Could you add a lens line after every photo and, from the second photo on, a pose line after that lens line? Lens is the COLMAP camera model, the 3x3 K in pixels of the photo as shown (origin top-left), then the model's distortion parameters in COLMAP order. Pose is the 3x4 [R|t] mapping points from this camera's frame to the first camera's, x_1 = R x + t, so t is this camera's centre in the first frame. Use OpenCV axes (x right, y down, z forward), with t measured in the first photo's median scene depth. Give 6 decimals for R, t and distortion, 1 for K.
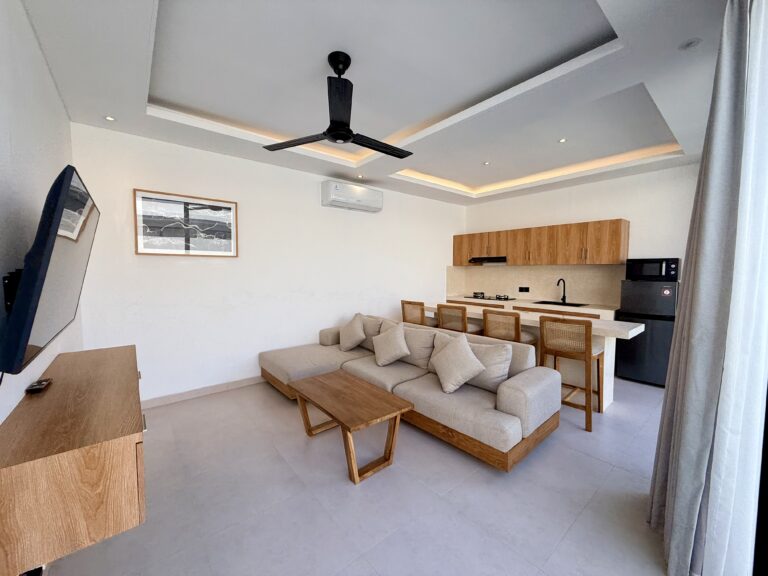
lens RADIAL K [[308.1, 0, 384.1], [0, 308.1, 289.1], [0, 0, 1]] dist [-0.000025, 0.000414]
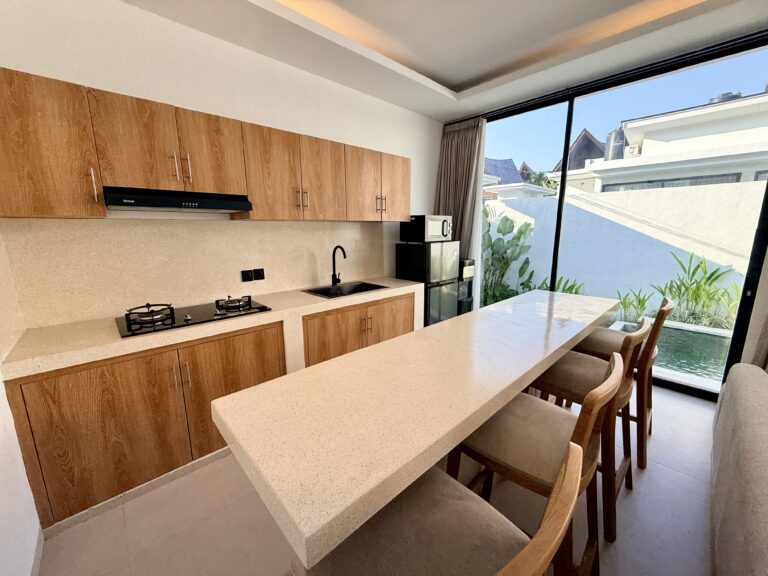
lens RADIAL K [[308.1, 0, 382.9], [0, 308.1, 285.3], [0, 0, 1]] dist [-0.000025, 0.000414]
pose [[-0.052743, -0.180682, 0.982126, -0.004432], [0.070243, 0.980388, 0.184134, -0.060651], [-0.996135, 0.078699, -0.039017, 0.943372]]
